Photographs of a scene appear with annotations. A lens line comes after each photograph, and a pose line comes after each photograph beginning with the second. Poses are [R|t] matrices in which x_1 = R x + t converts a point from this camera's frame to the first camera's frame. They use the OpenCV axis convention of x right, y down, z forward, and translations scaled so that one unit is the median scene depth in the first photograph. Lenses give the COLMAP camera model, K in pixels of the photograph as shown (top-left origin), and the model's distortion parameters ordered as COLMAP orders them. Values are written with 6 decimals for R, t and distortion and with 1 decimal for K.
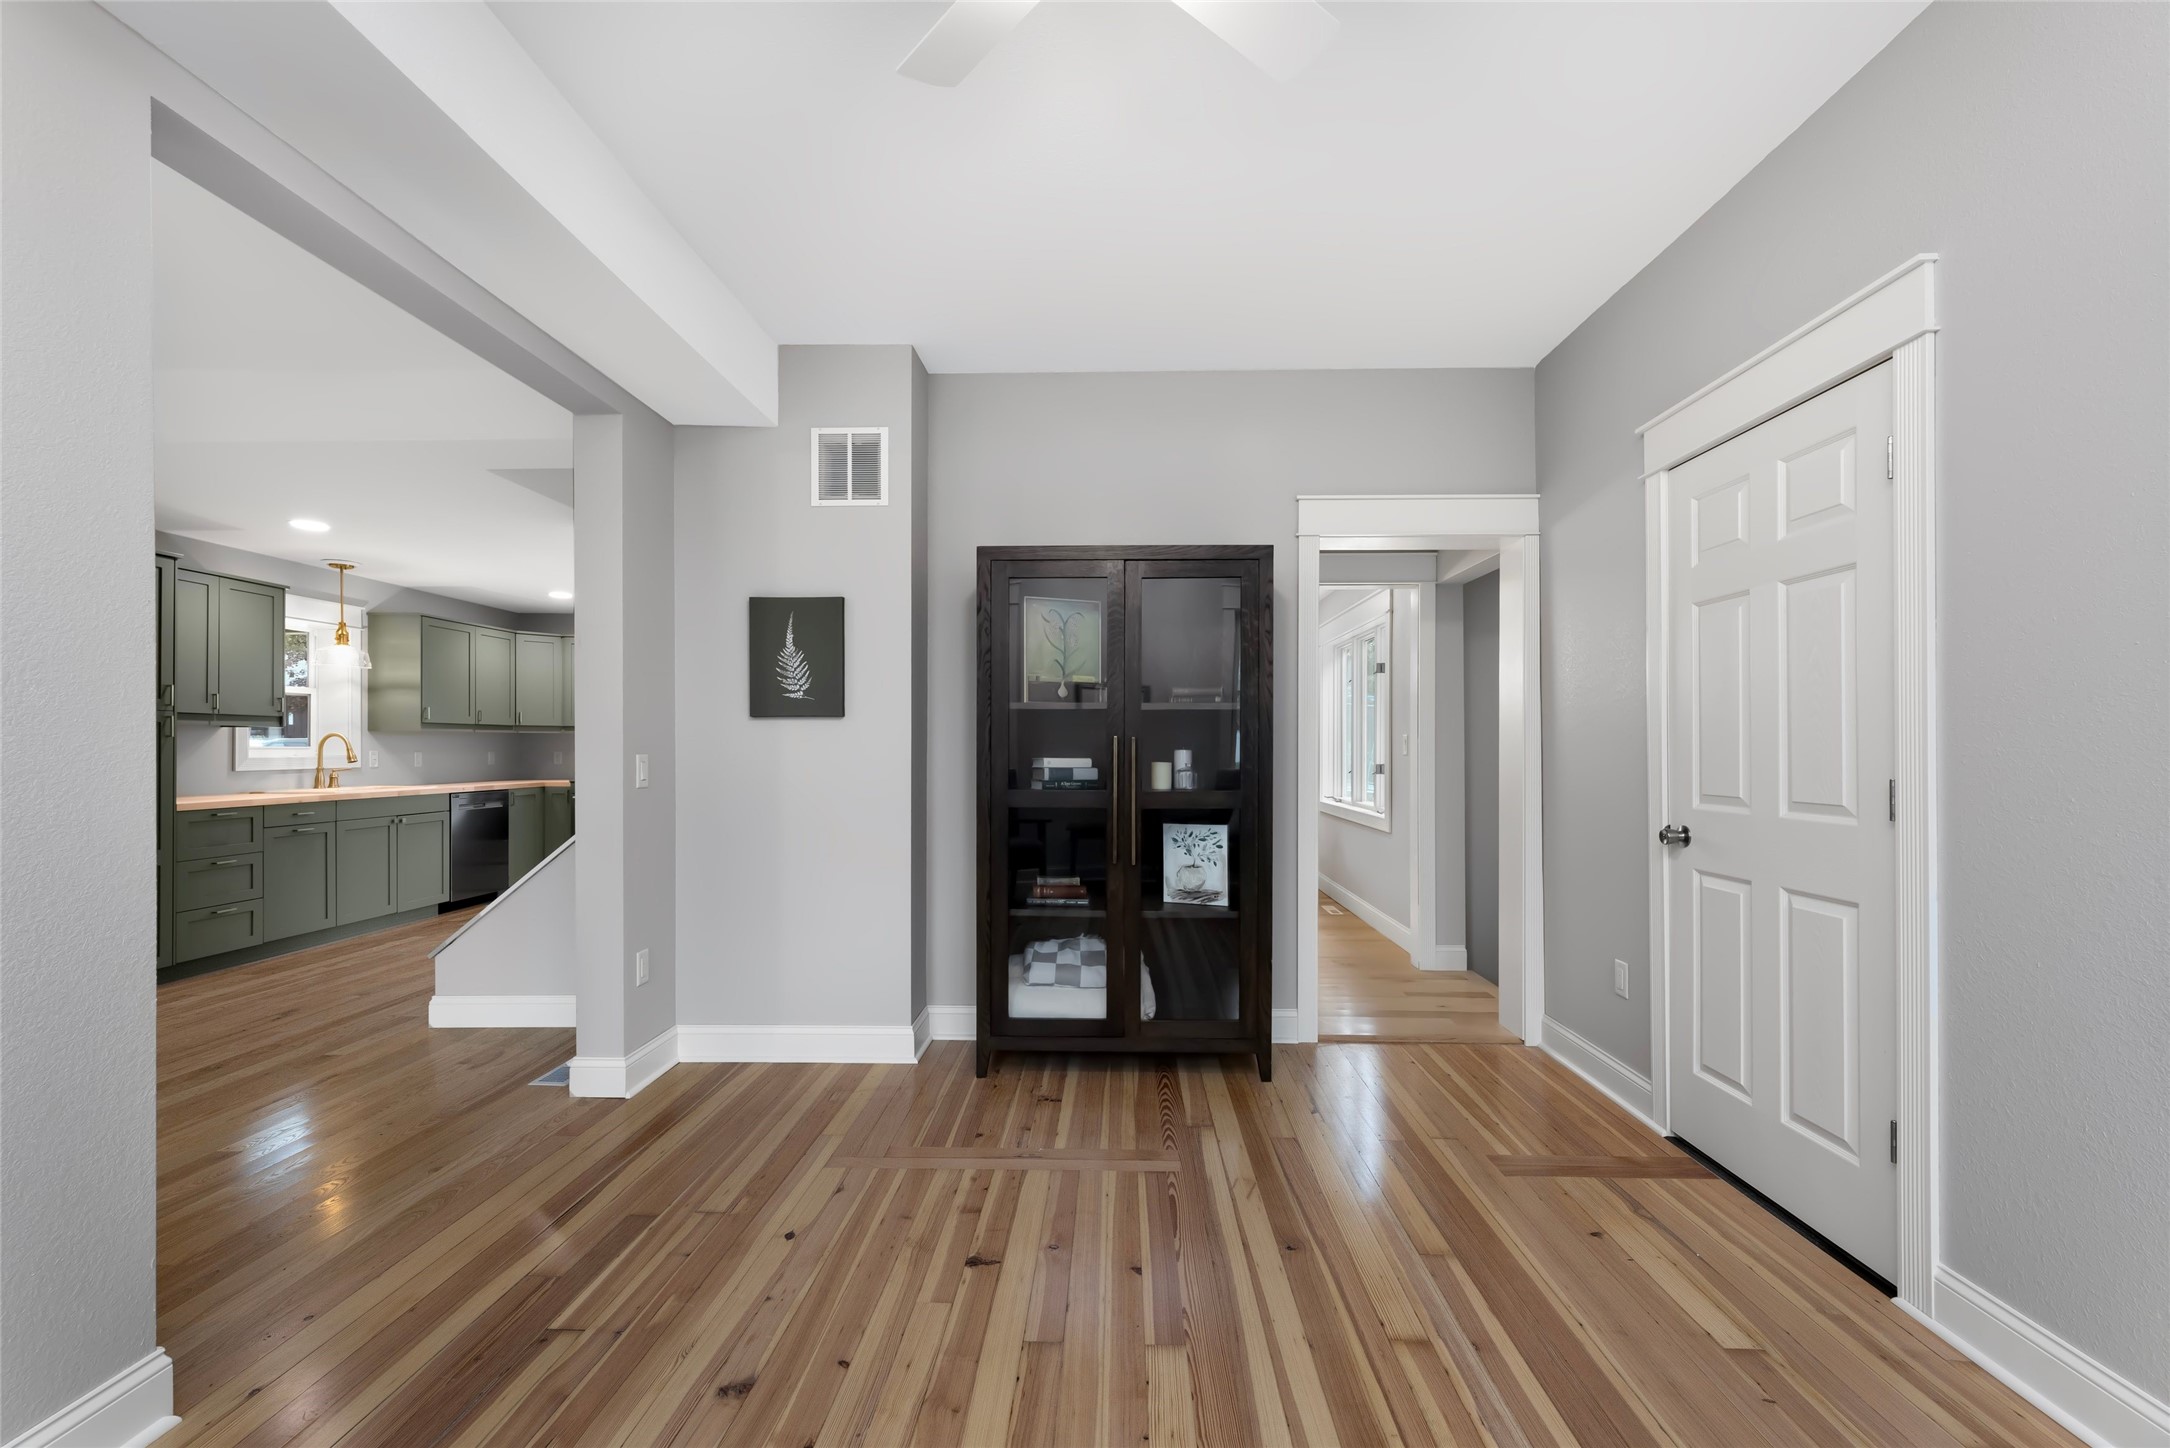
lens RADIAL K [[909.6, 0, 1090.8], [0, 909.6, 733.9], [0, 0, 1]] dist [0.000946, 0.000836]
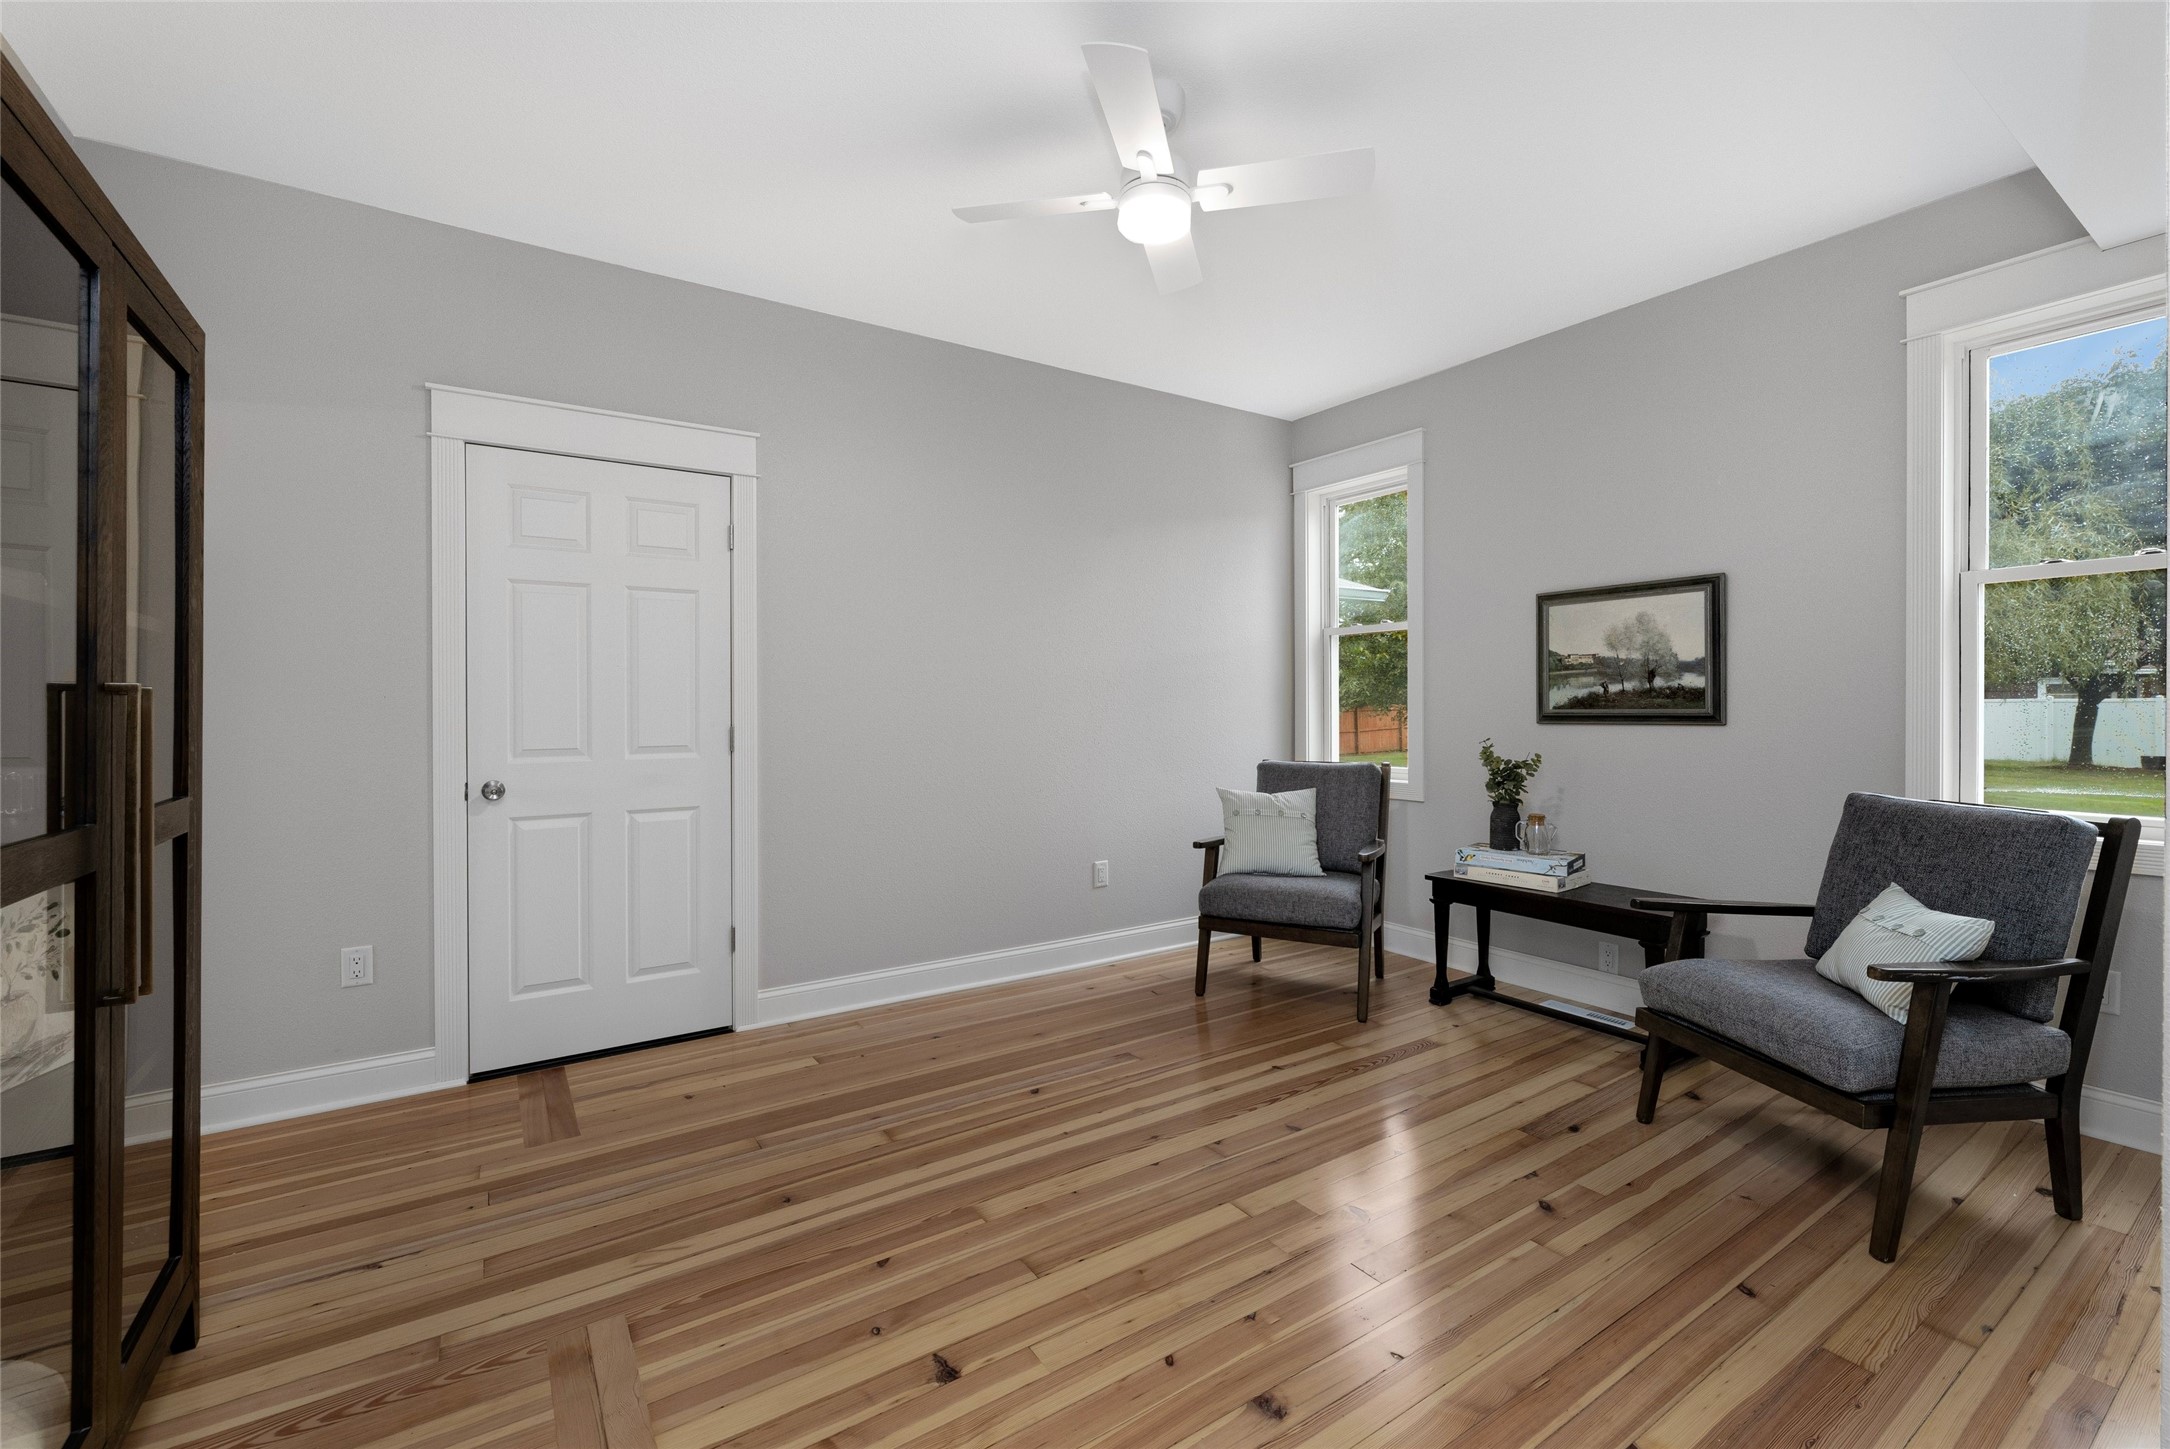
lens RADIAL K [[909.6, 0, 1083.7], [0, 909.6, 705.3], [0, 0, 1]] dist [0.000946, 0.000836]
pose [[-0.580318, 0.001518, 0.814388, -0.687720], [-0.007567, 0.999945, -0.007256, 0.012254], [-0.814355, -0.010373, -0.580275, 1.129951]]
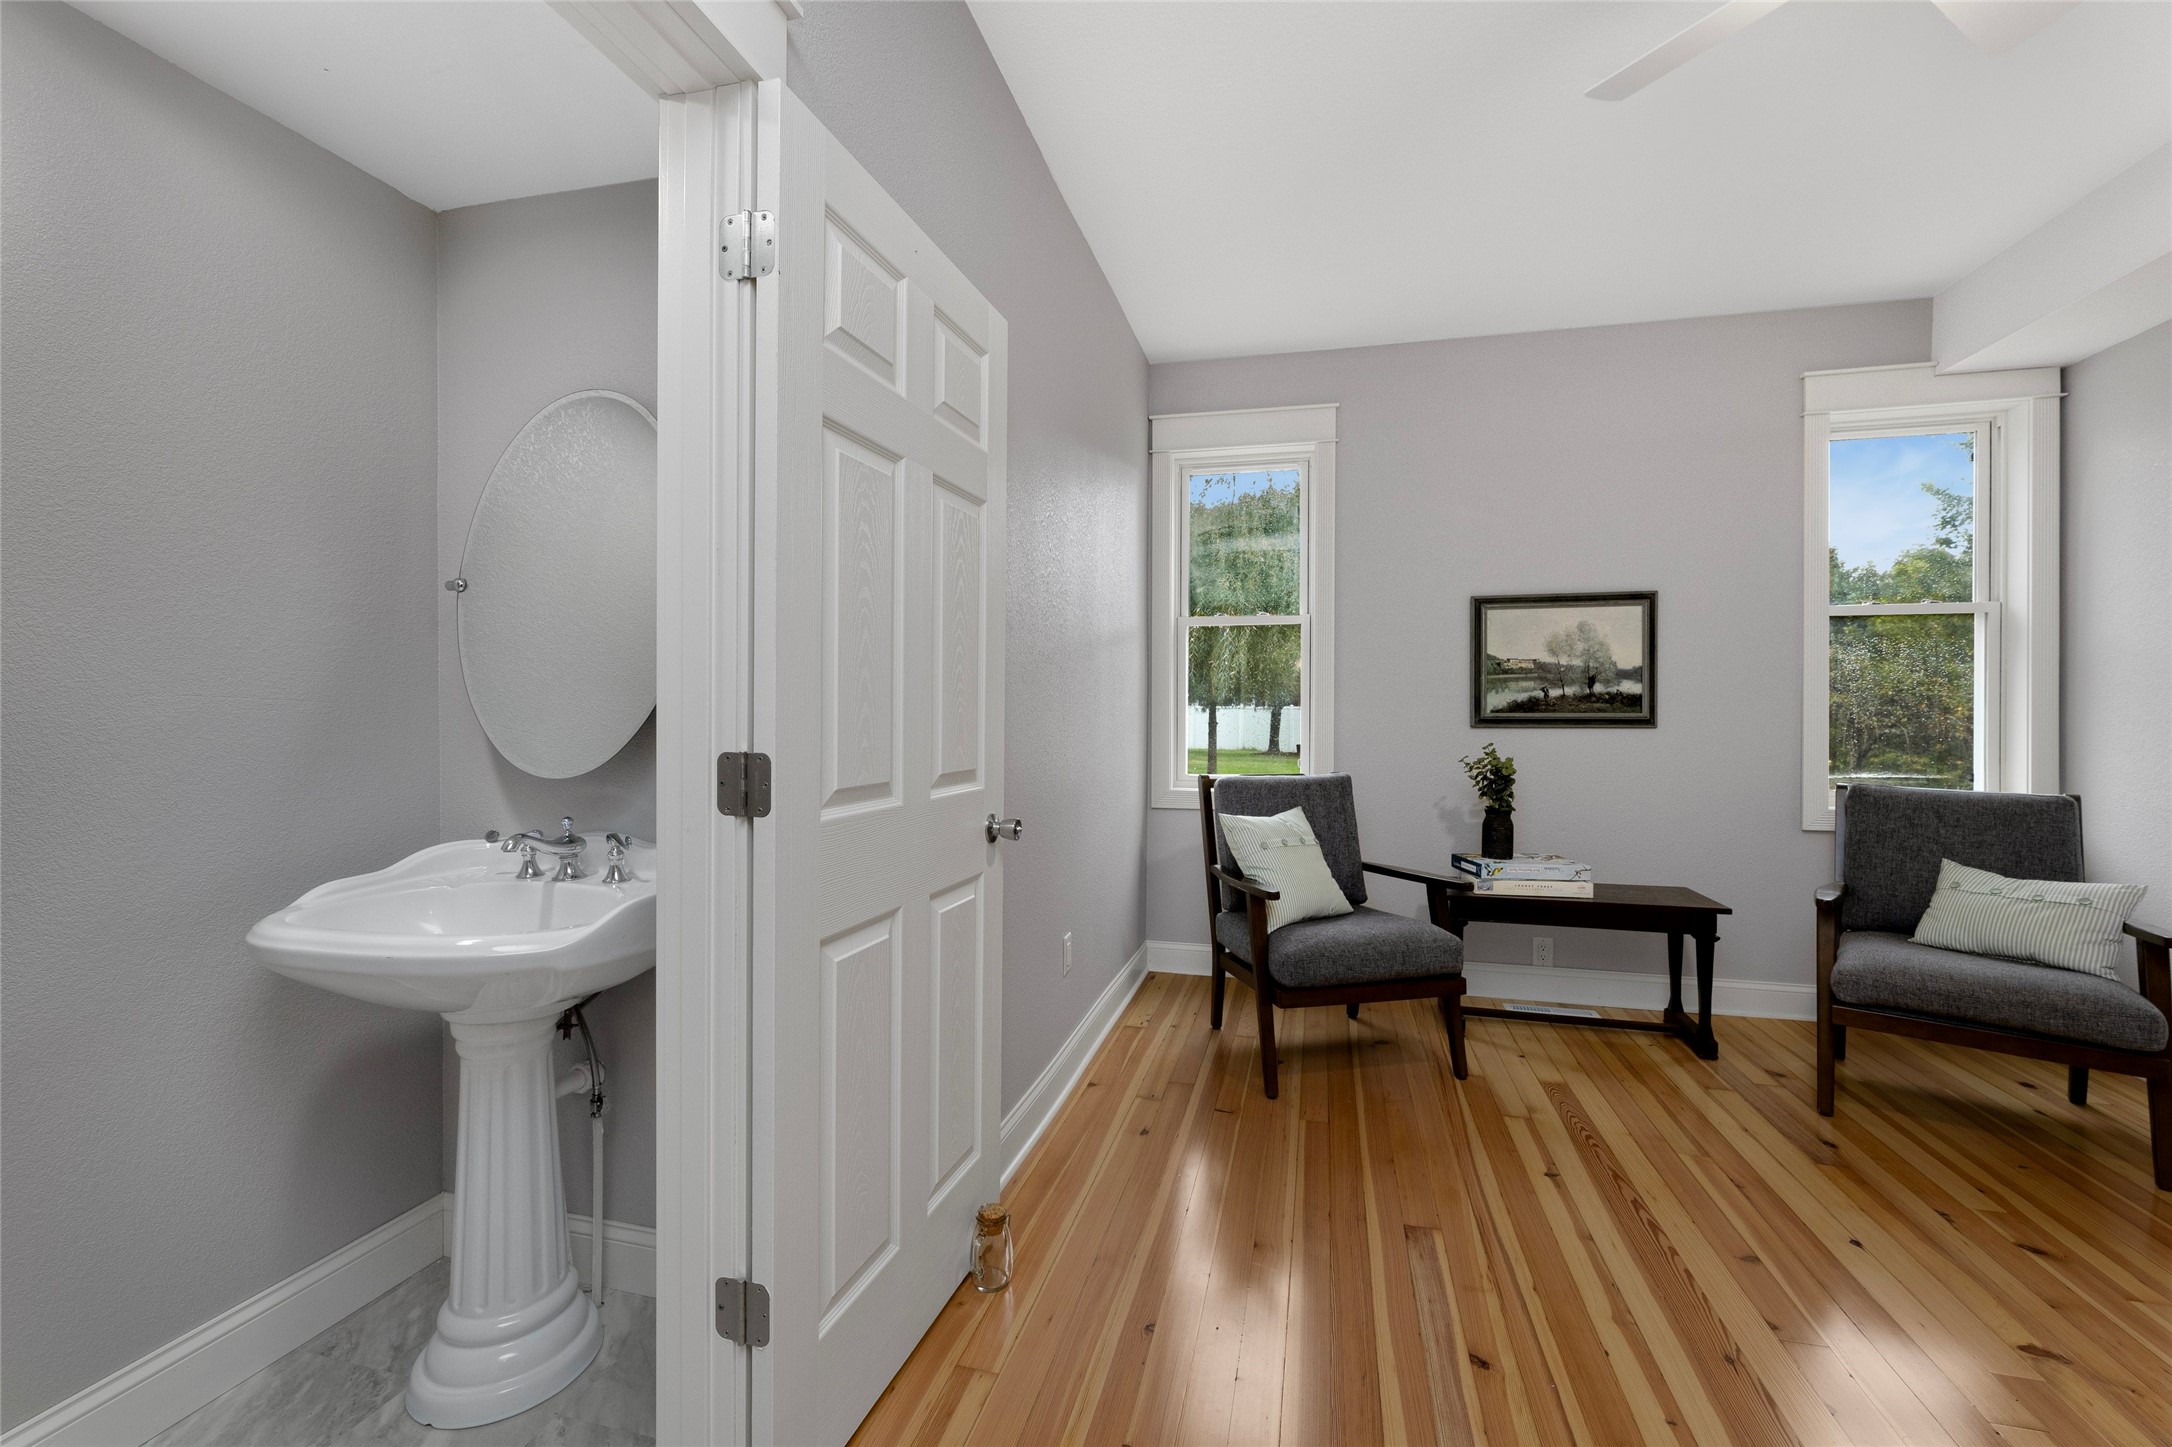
lens RADIAL K [[910.4, 0, 1090.5], [0, 910.4, 711.8], [0, 0, 1]] dist [0.000946, 0.000836]
pose [[-0.977148, -0.005446, 0.212489, 0.392732], [-0.006729, 0.999963, -0.005313, 0.013023], [-0.212452, -0.006621, -0.977149, 1.233218]]
